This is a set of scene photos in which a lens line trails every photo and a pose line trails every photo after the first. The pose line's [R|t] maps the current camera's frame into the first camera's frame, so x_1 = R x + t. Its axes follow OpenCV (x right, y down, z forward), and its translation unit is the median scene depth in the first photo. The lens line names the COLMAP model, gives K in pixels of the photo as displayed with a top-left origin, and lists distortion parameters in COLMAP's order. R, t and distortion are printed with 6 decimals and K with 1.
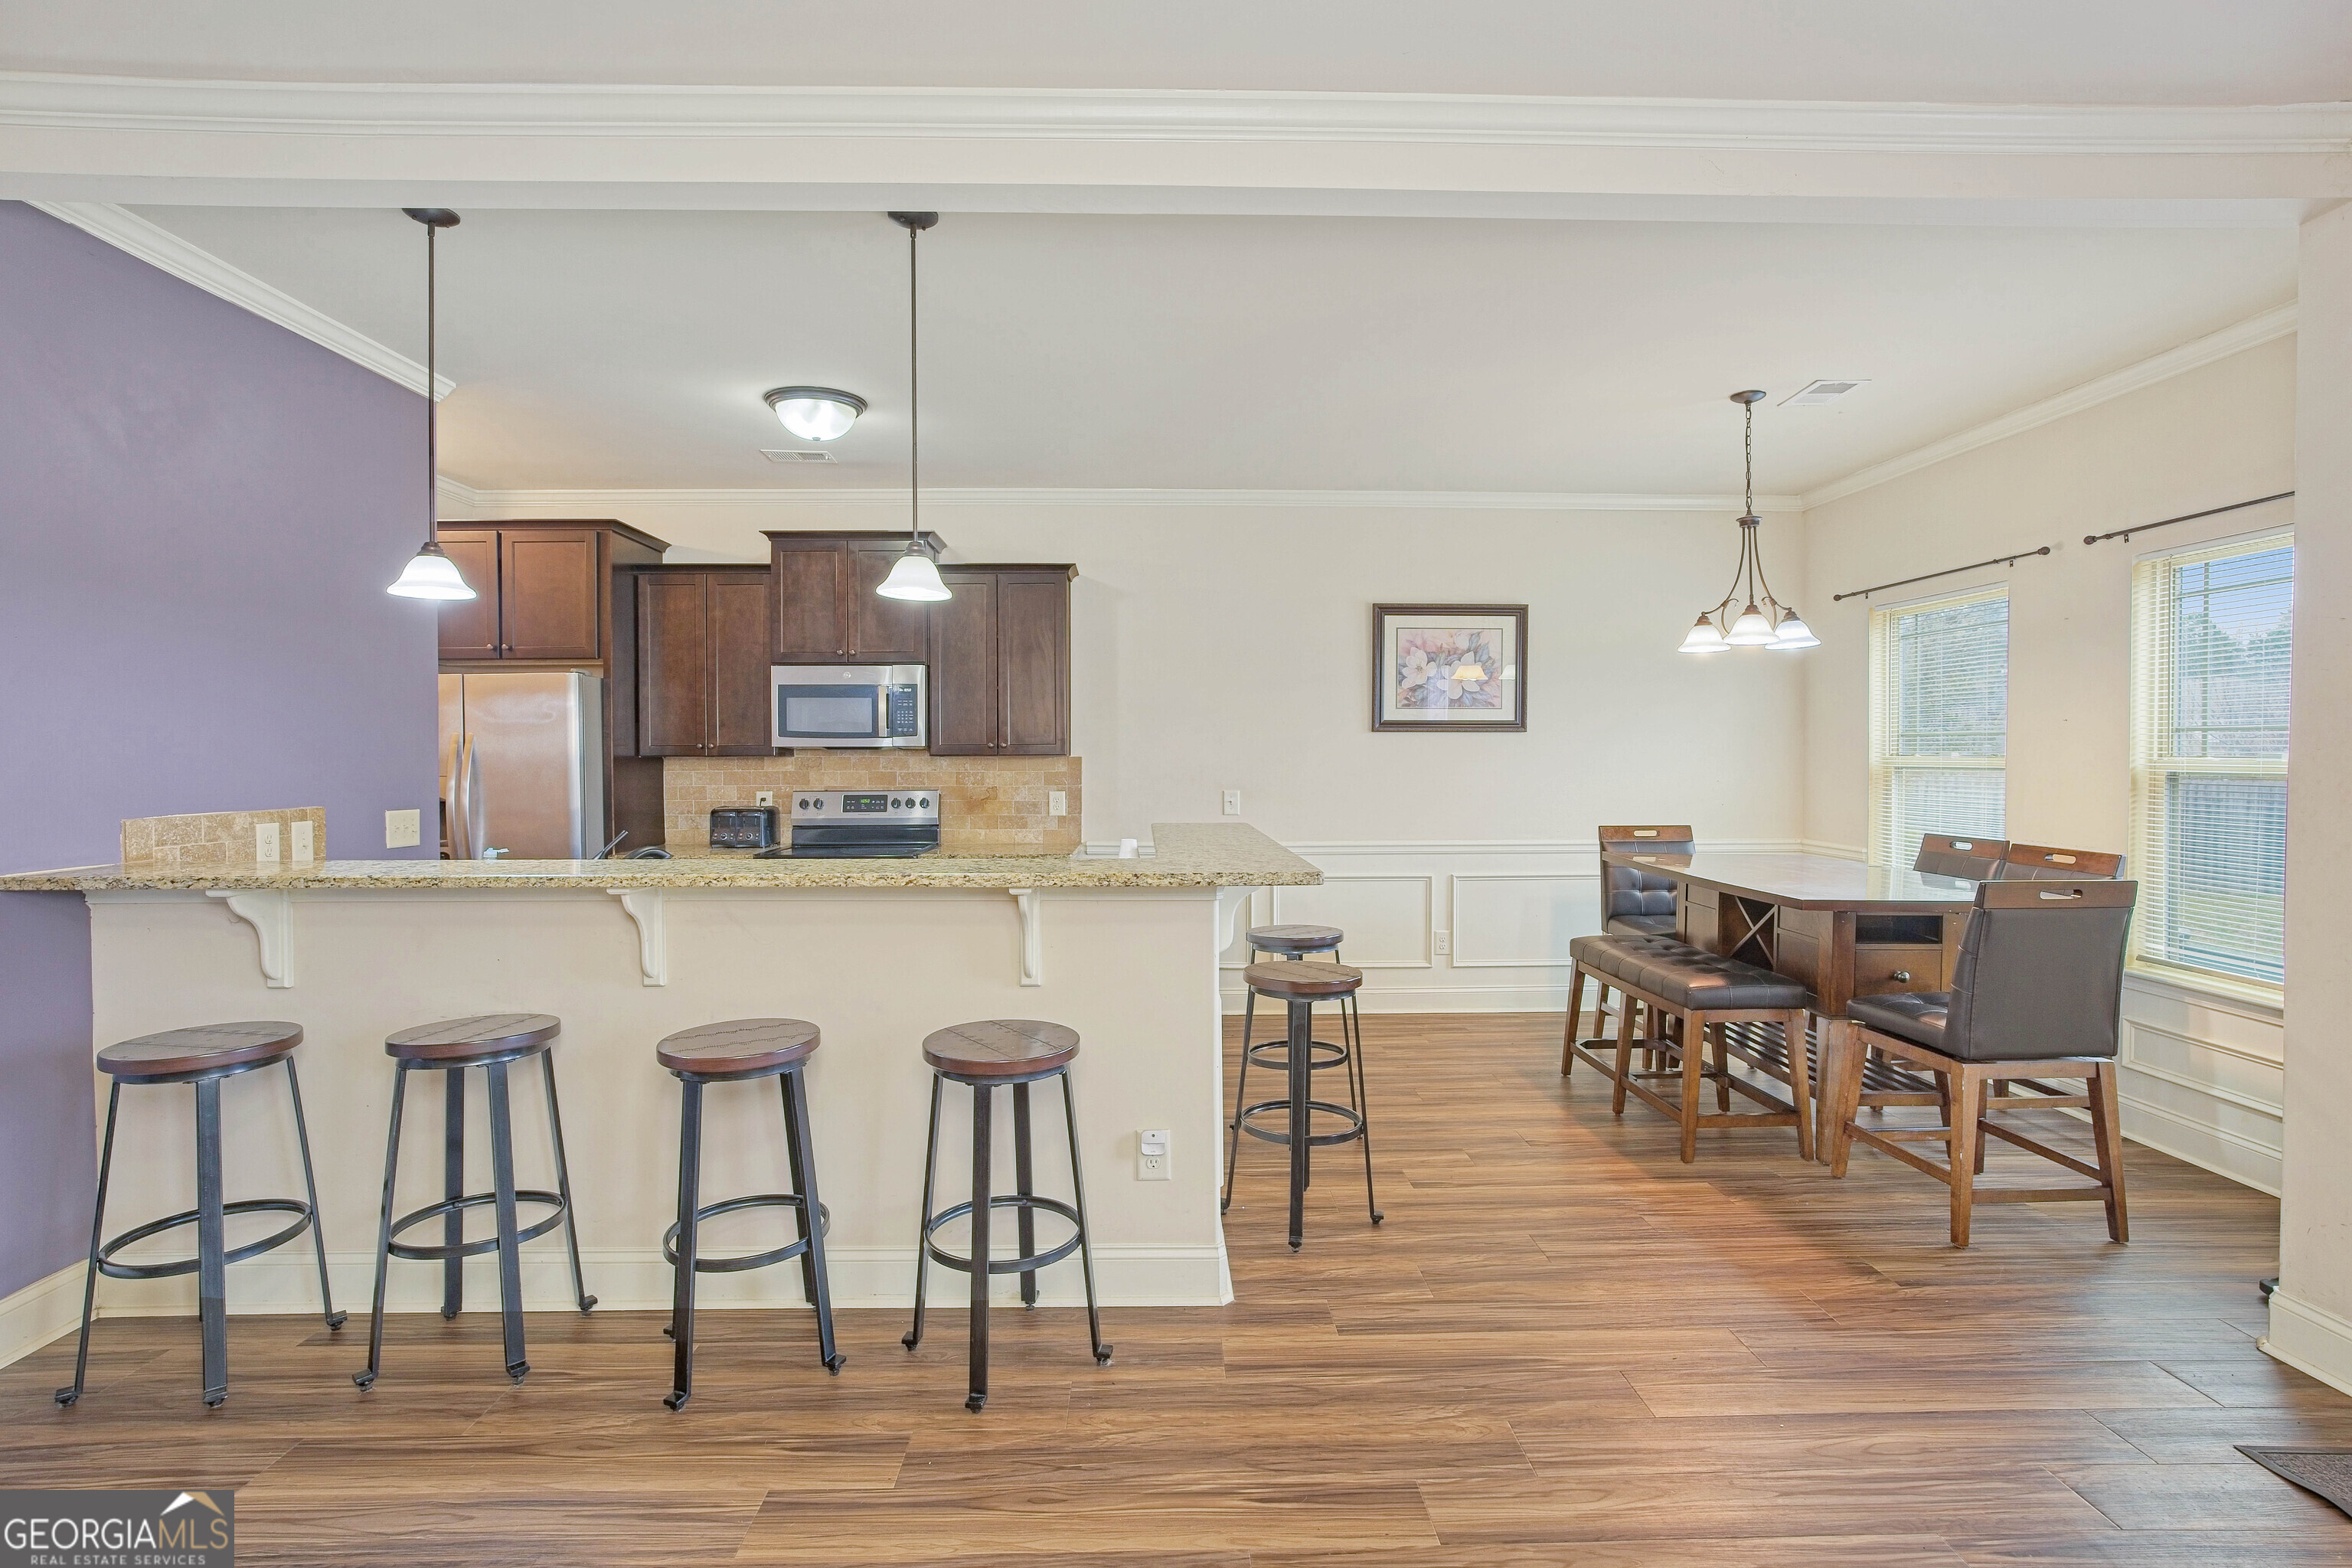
lens RADIAL K [[1135.7, 0, 1176.0], [0, 1135.7, 784.0], [0, 0, 1]] dist [-0.016507, 0.000429]
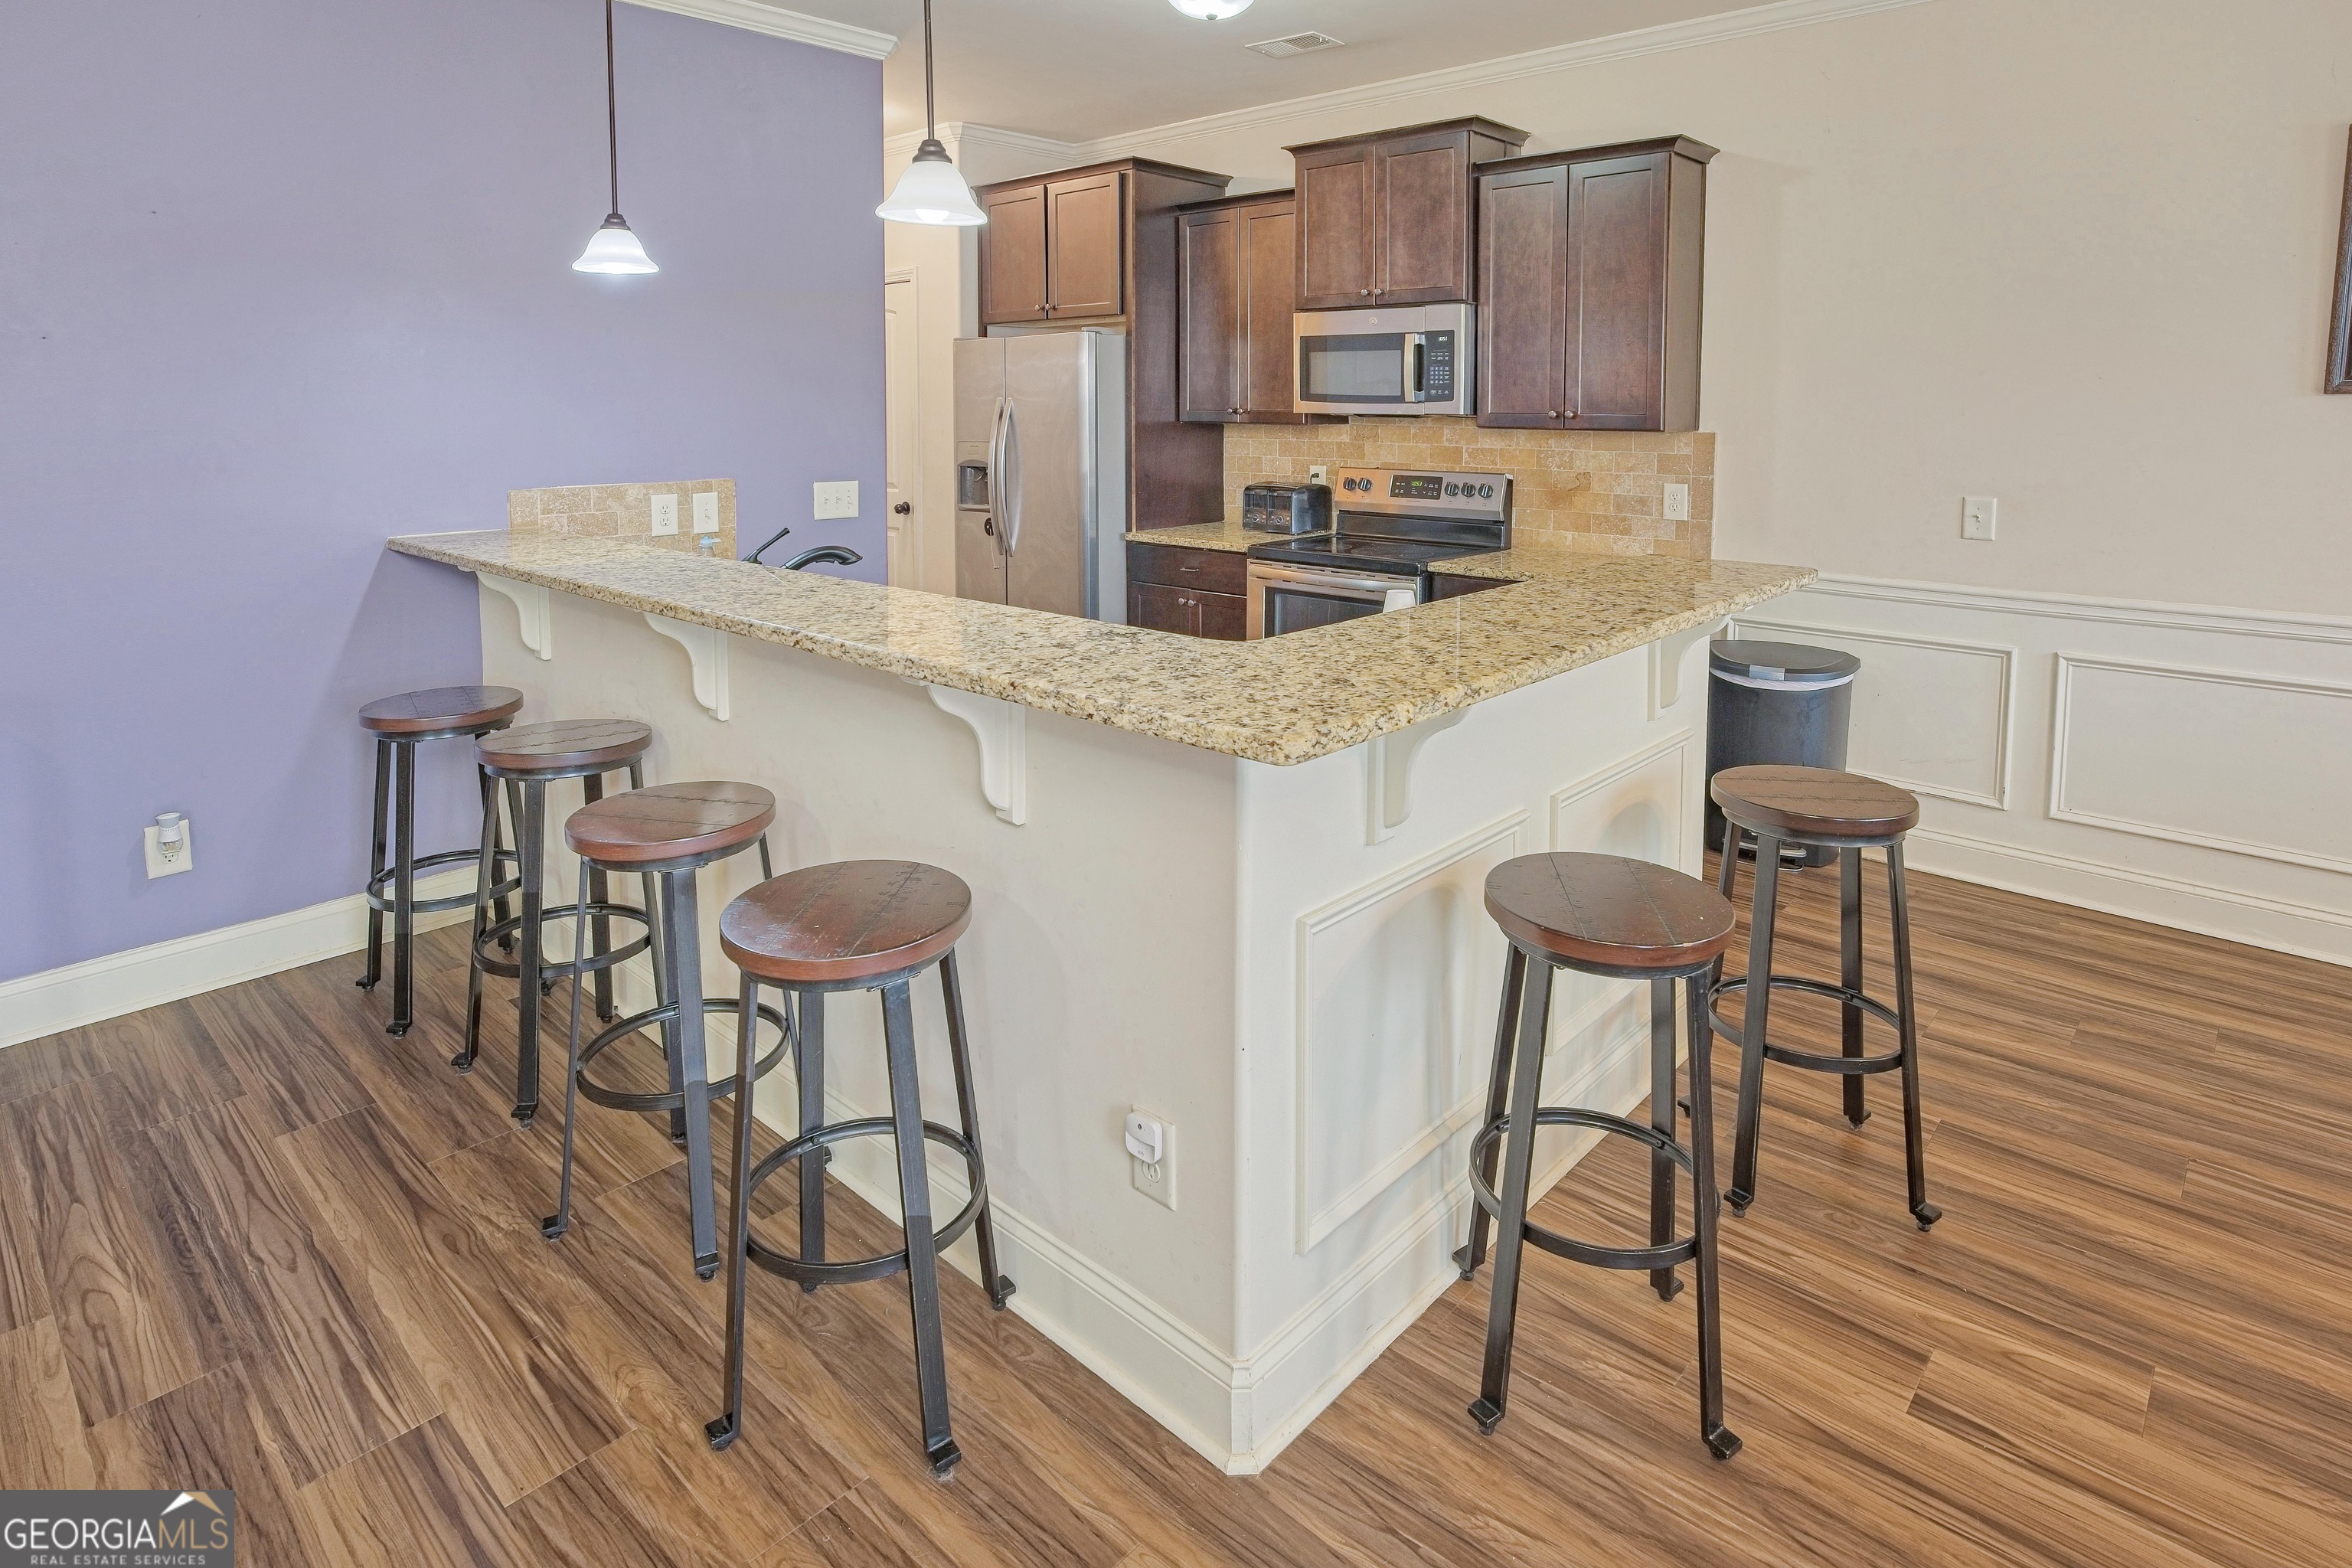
lens RADIAL K [[1271.2, 0, 1168.3], [0, 1271.2, 490.1], [0, 0, 1]] dist [-0.013863, 0.006874]
pose [[0.715930, 0.053540, -0.696117, 0.211617], [-0.020216, 0.998227, 0.055984, -0.026583], [0.697880, -0.026008, 0.715743, 0.276535]]
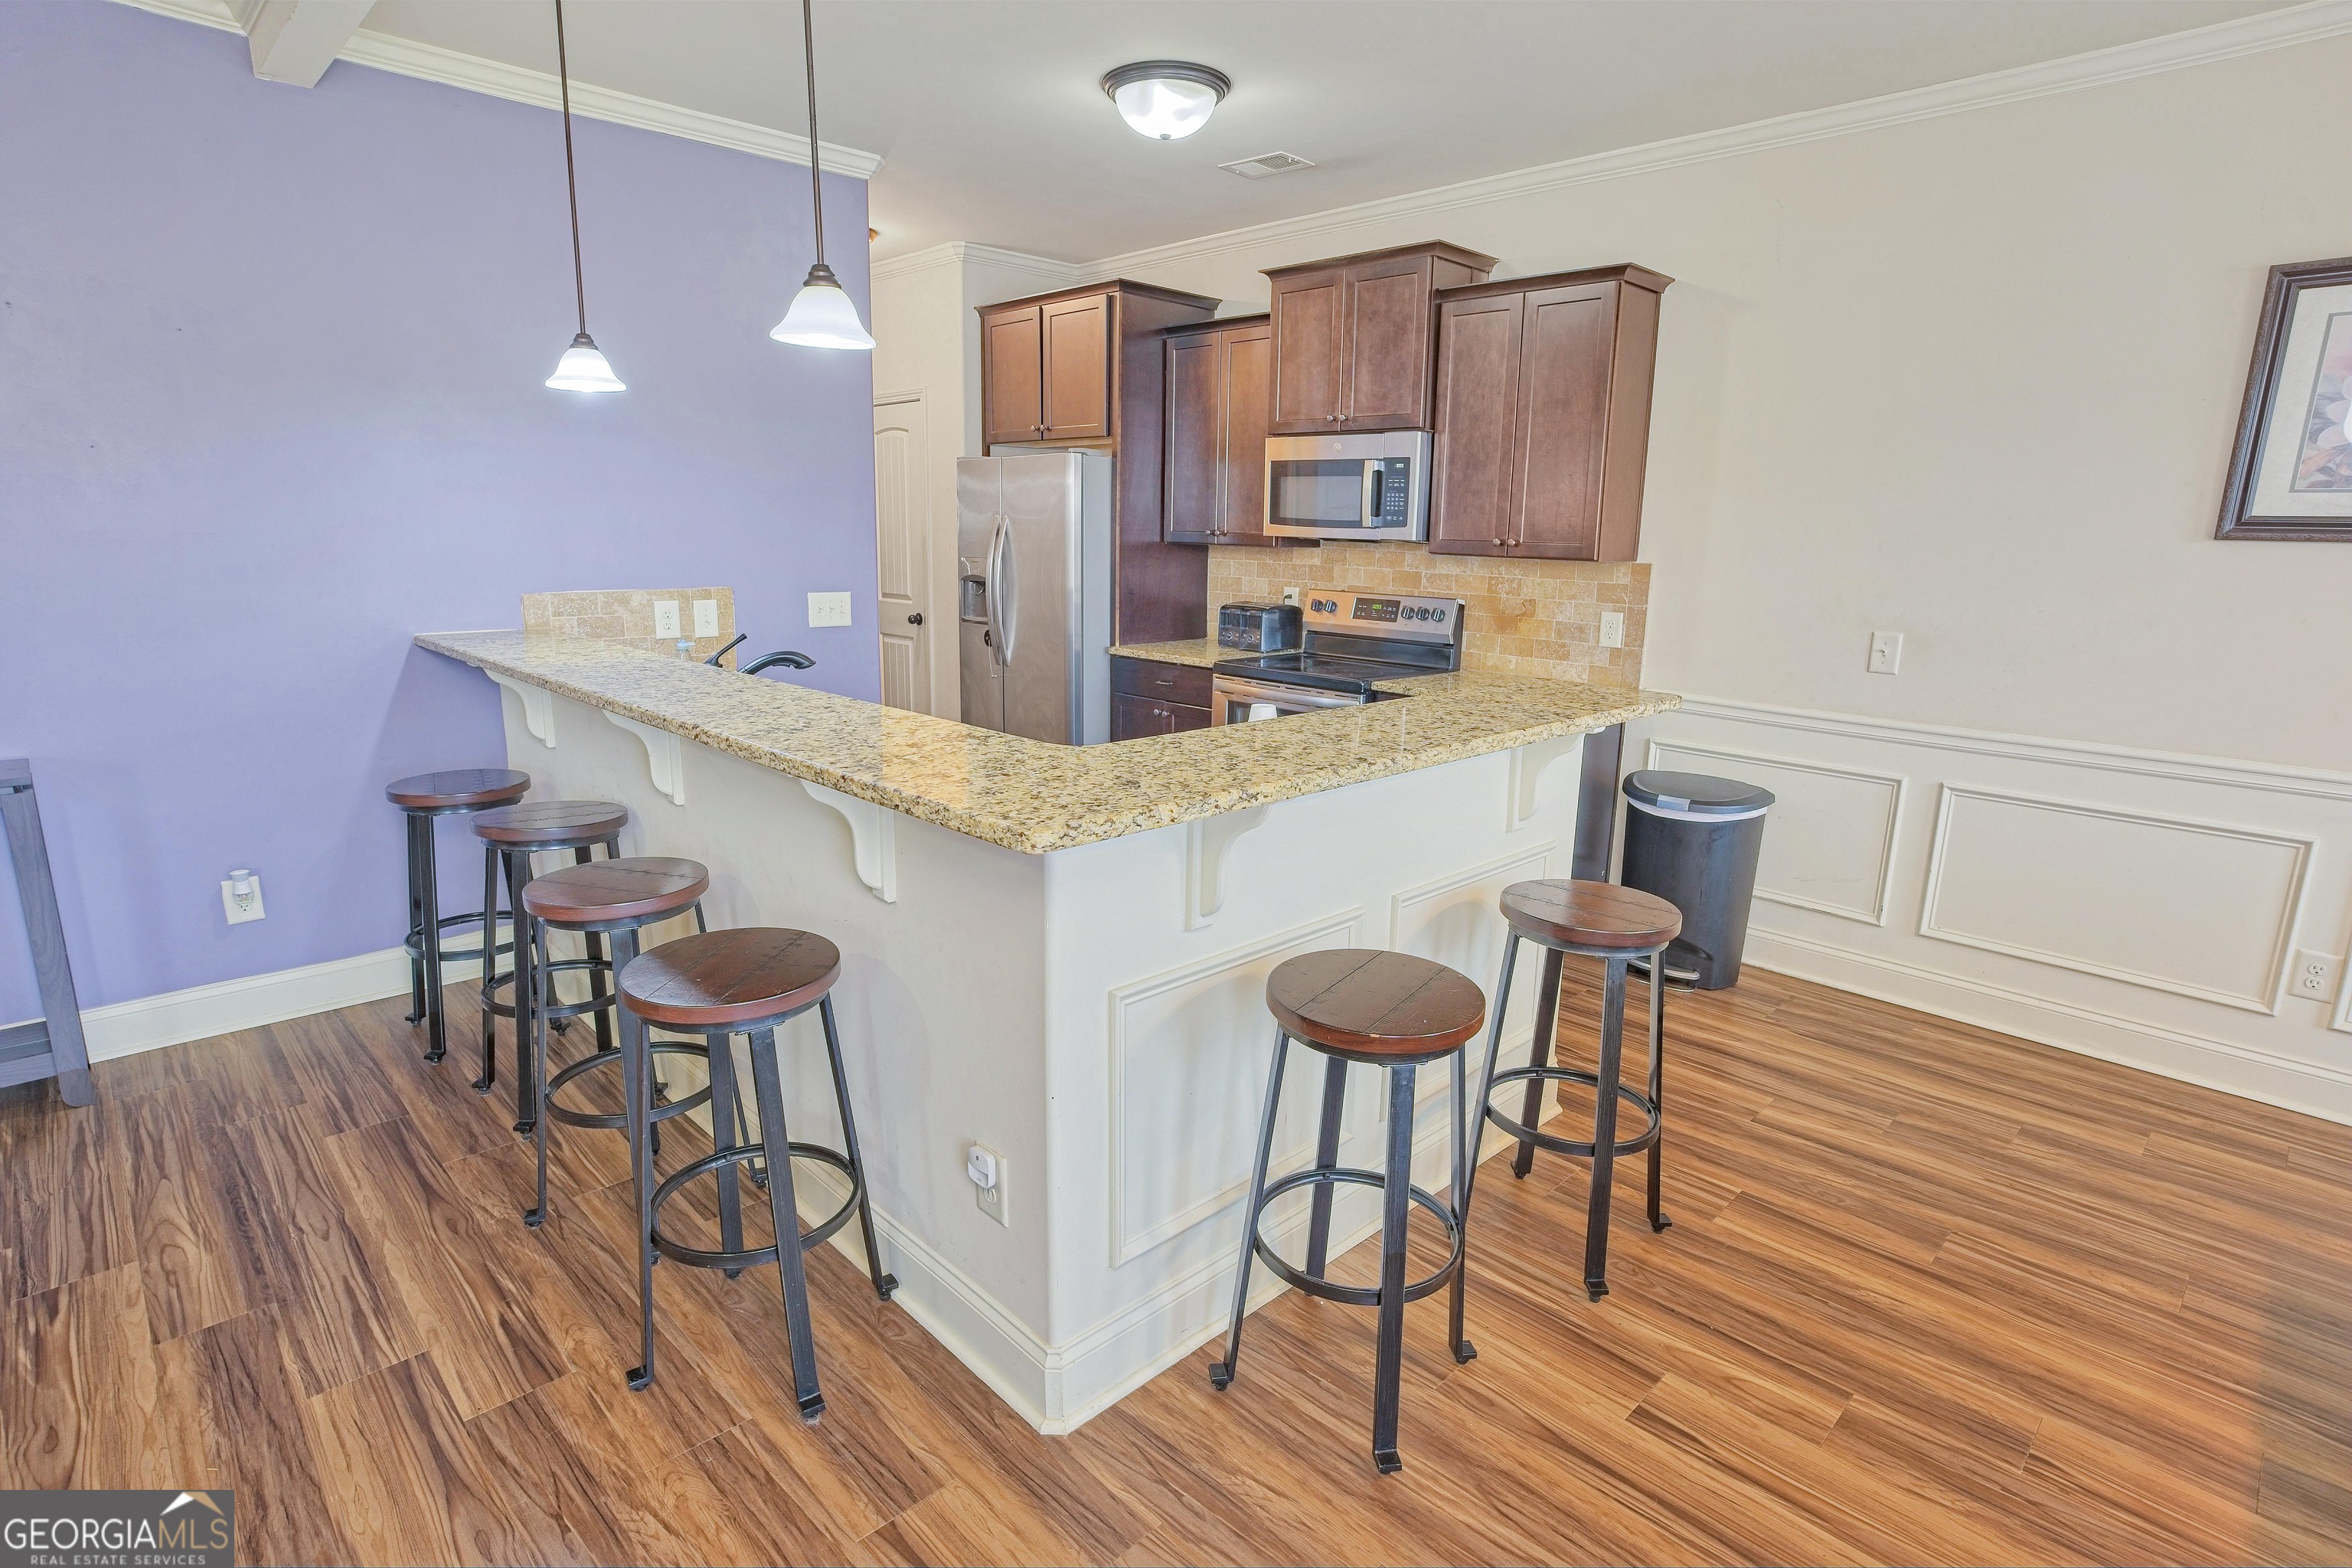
lens RADIAL K [[1193.4, 0, 1176.0], [0, 1193.4, 784.0], [0, 0, 1]] dist [-0.030273, 0.014373]
pose [[0.676191, 0.175531, -0.715510, 0.268471], [-0.040060, 0.978525, 0.202196, -0.028426], [0.735636, -0.108060, 0.668702, 0.323965]]
